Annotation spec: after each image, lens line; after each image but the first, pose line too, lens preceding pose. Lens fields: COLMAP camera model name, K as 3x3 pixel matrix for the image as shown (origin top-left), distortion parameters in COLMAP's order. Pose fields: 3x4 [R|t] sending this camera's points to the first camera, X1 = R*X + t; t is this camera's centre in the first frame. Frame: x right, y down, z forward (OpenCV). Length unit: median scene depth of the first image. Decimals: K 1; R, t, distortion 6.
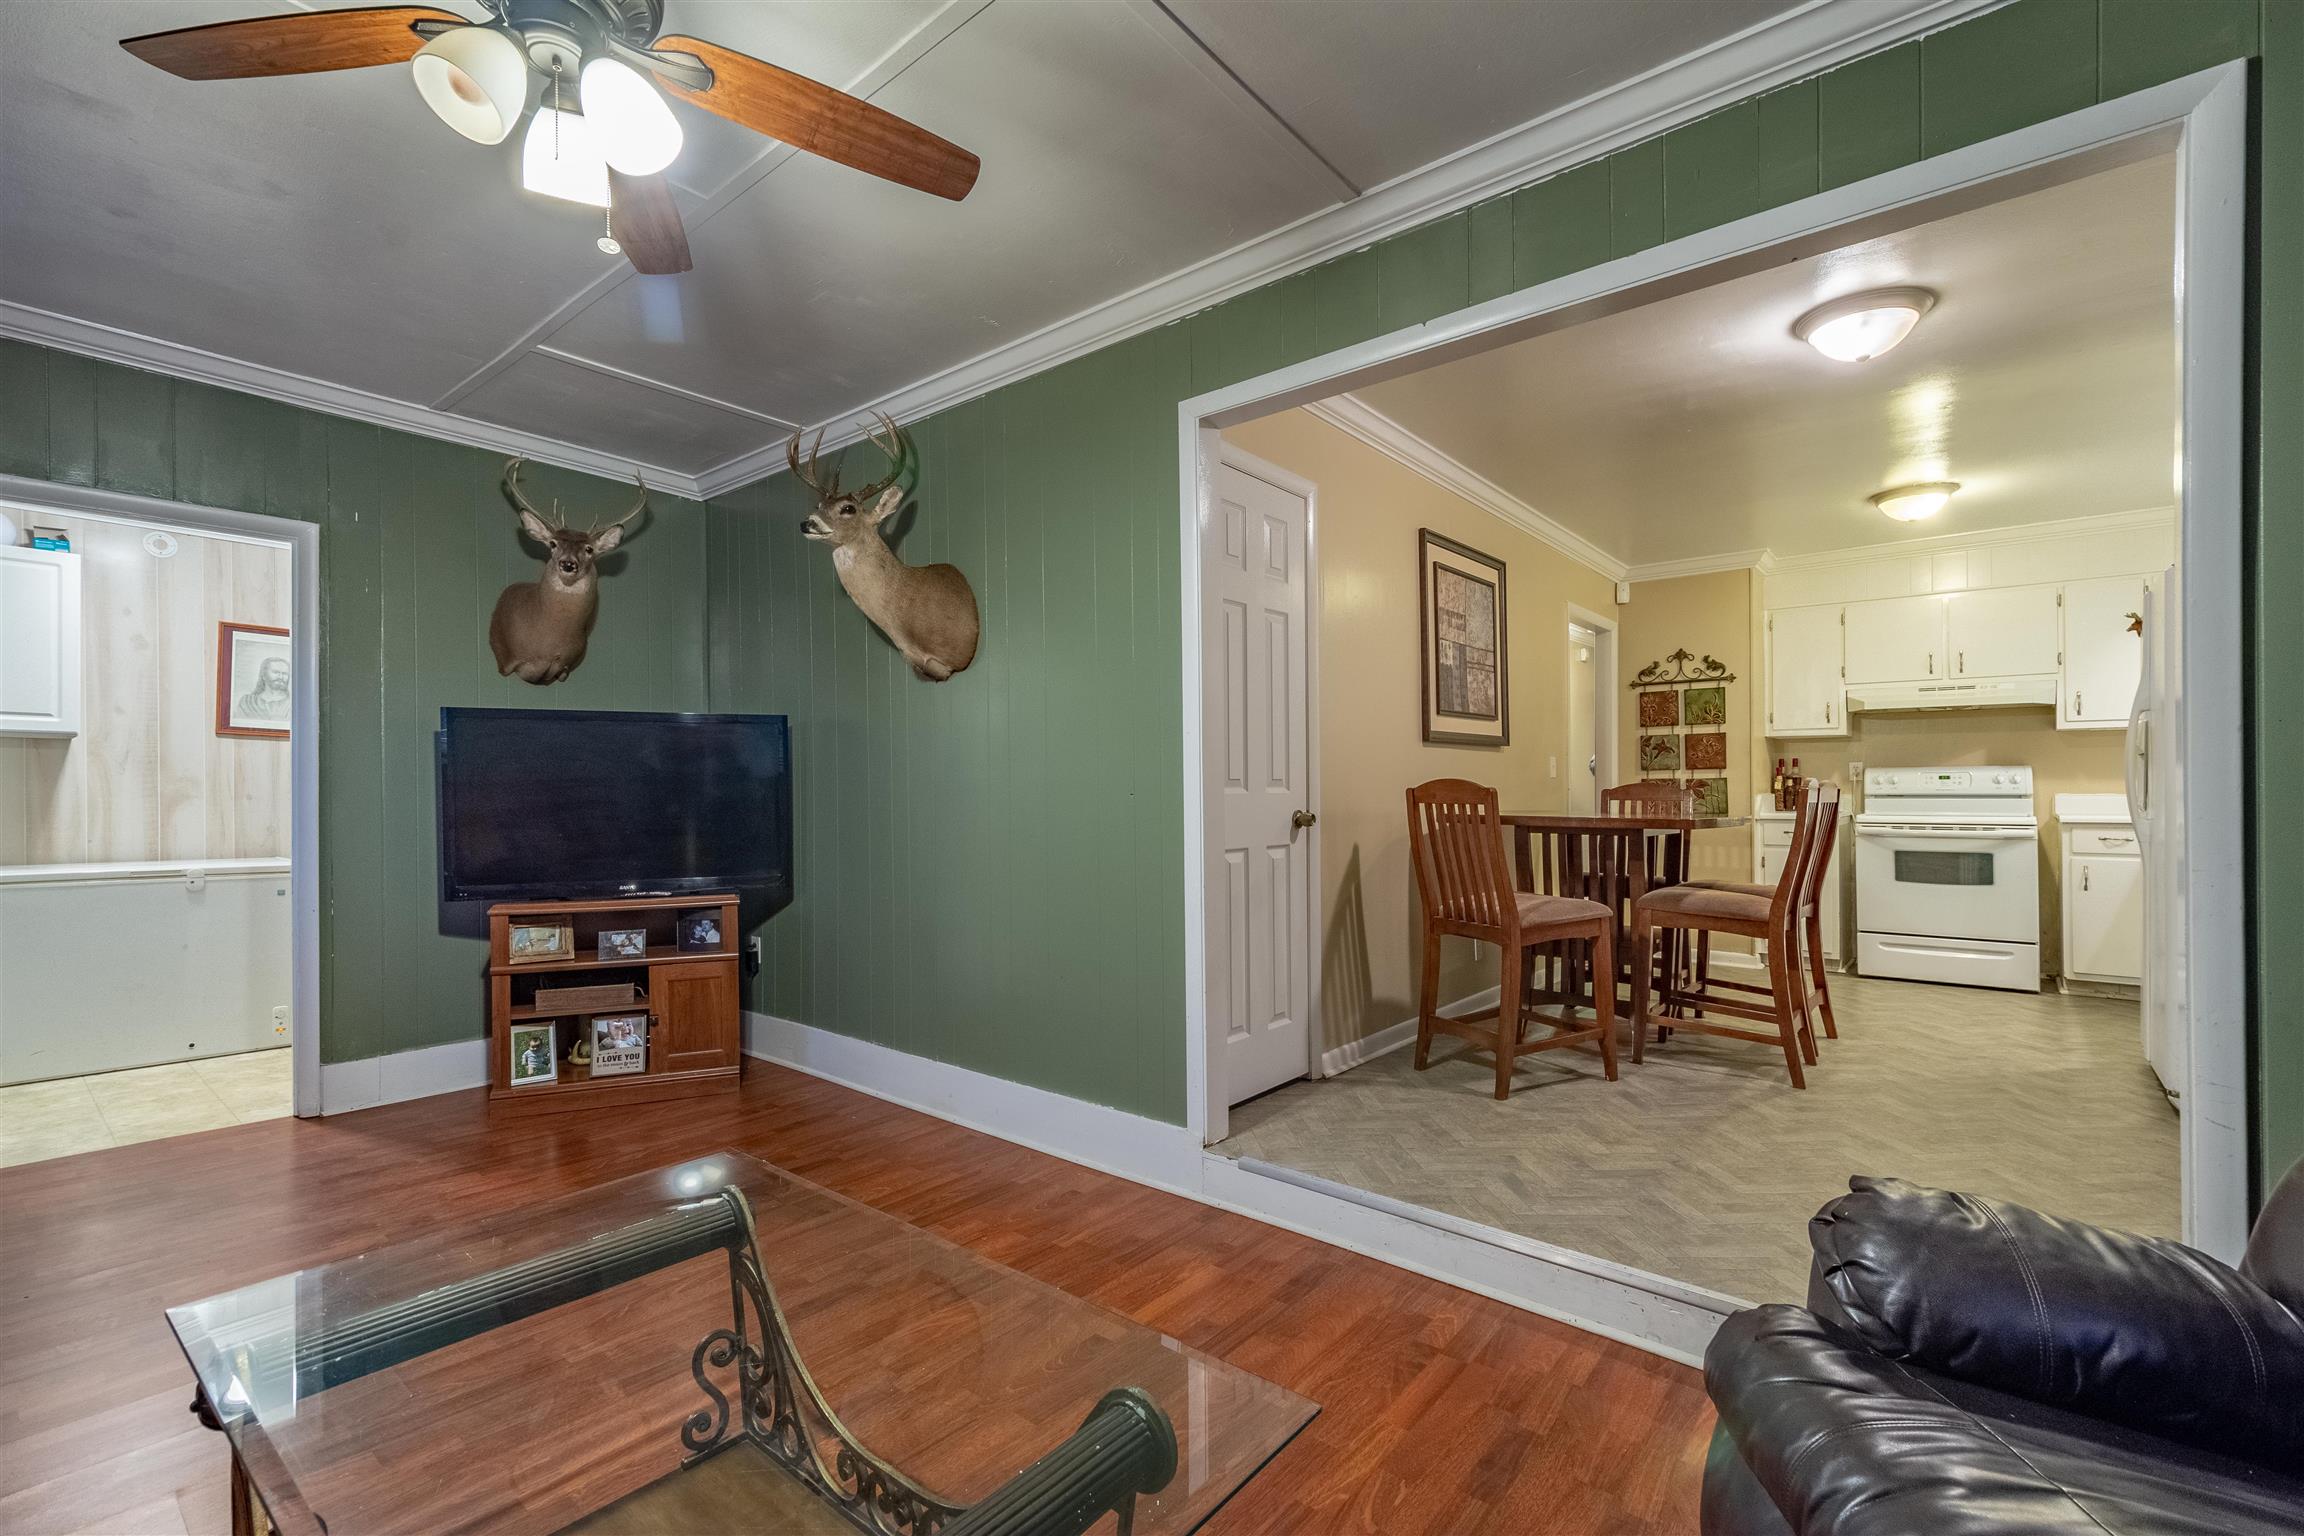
lens RADIAL K [[998.7, 0, 1151.0], [0, 998.7, 781.3], [0, 0, 1]] dist [0.013860, -0.006731]
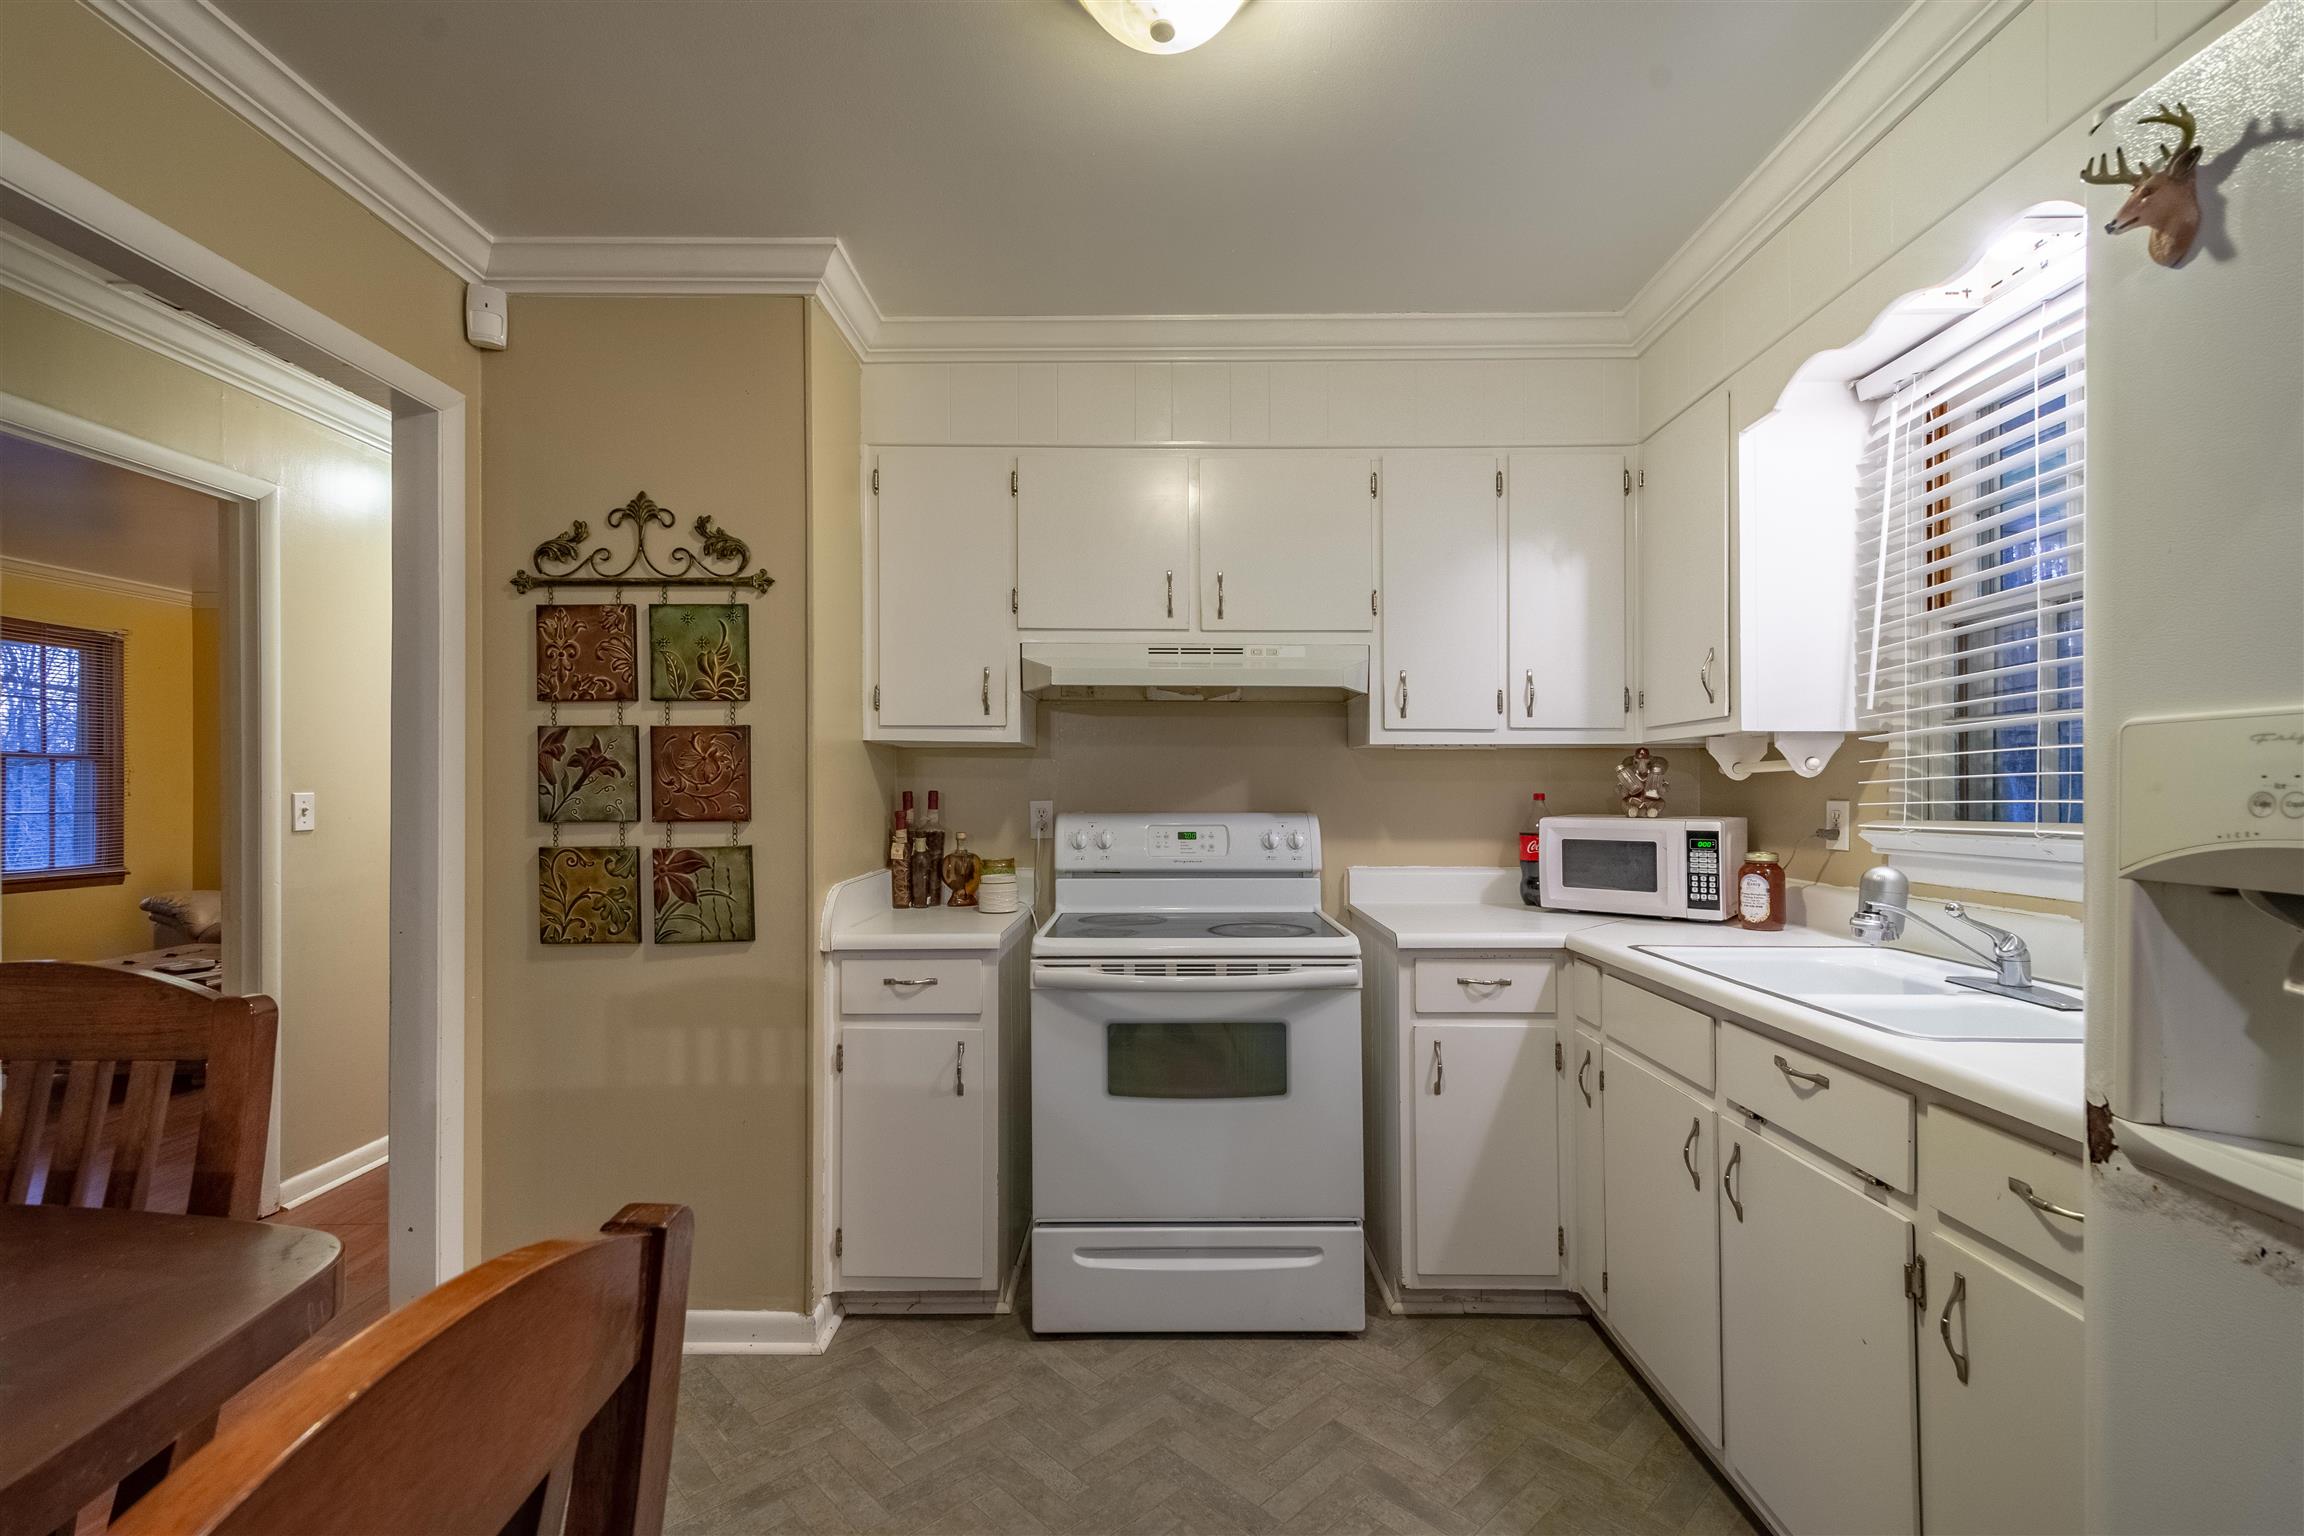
lens RADIAL K [[999.9, 0, 1156.4], [0, 999.9, 795.9], [0, 0, 1]] dist [0.013845, -0.000473]
pose [[0.776405, 0.000298, 0.630234, 0.640303], [-0.007780, 0.999928, 0.009112, -0.037604], [-0.630186, -0.011978, 0.776352, 0.859140]]
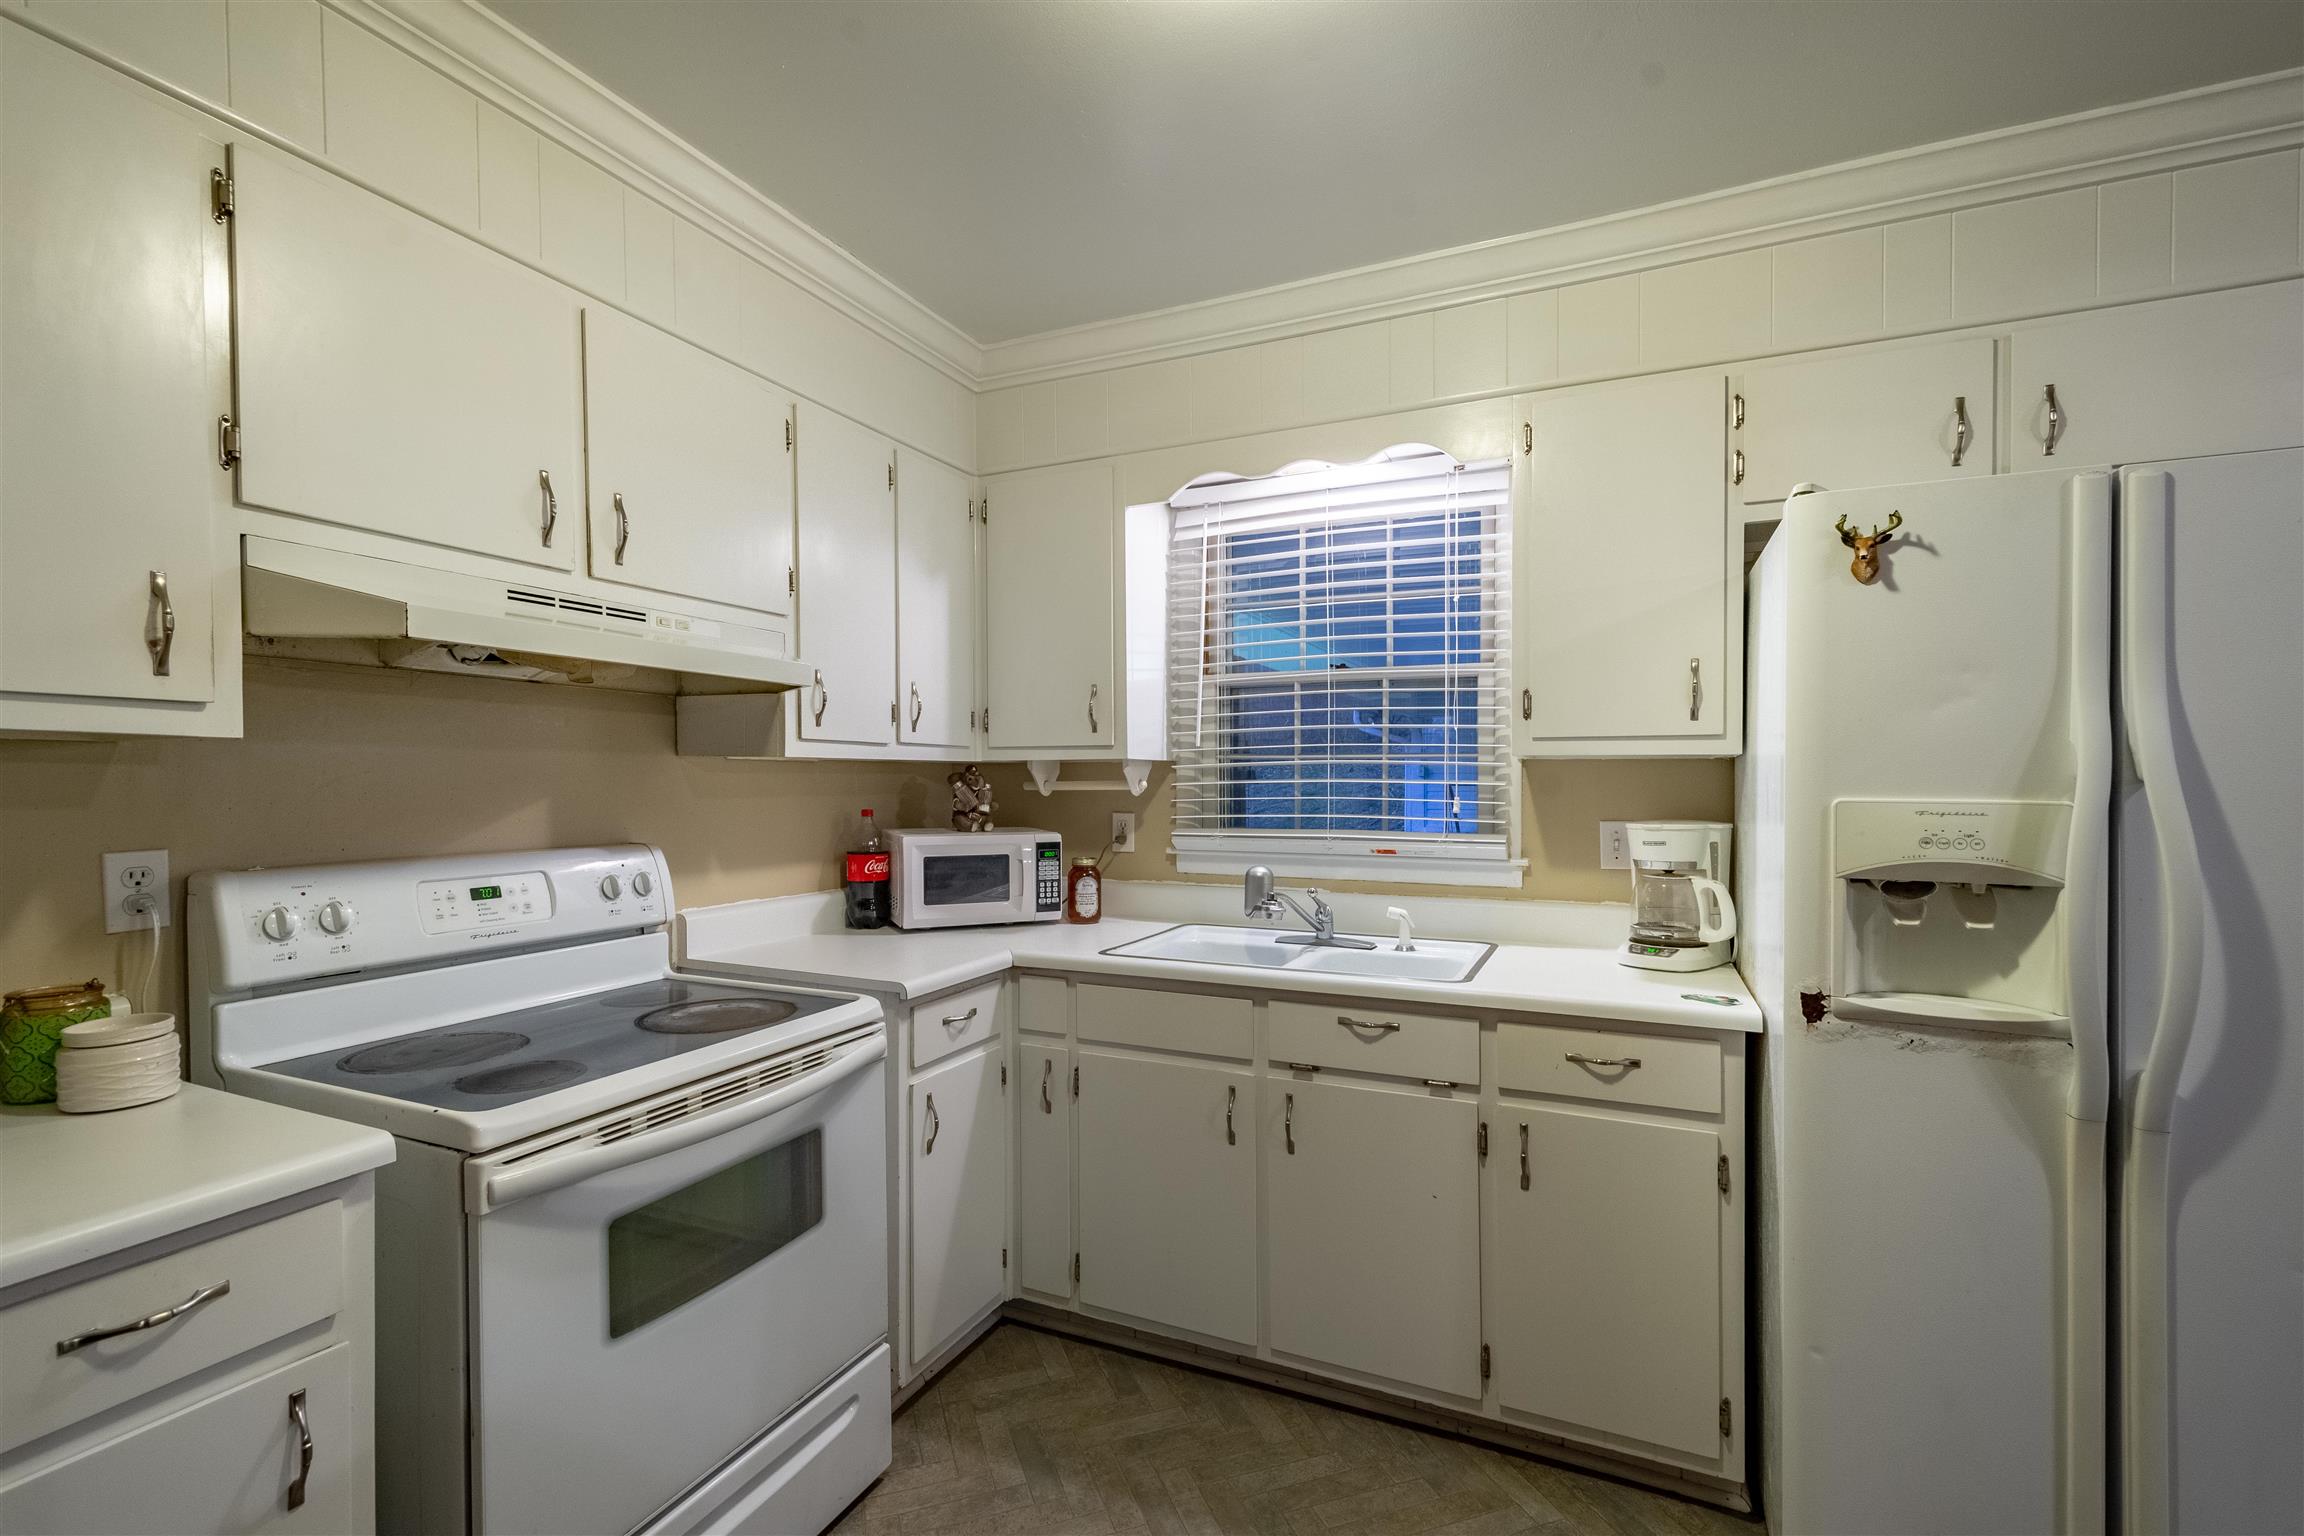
lens RADIAL K [[999.9, 0, 1156.4], [0, 999.9, 795.9], [0, 0, 1]] dist [0.013845, -0.000473]
pose [[-0.253871, -0.014647, 0.967127, 0.602837], [-0.009563, 0.999874, 0.012632, -0.053602], [-0.967191, -0.006042, -0.253979, 1.204958]]
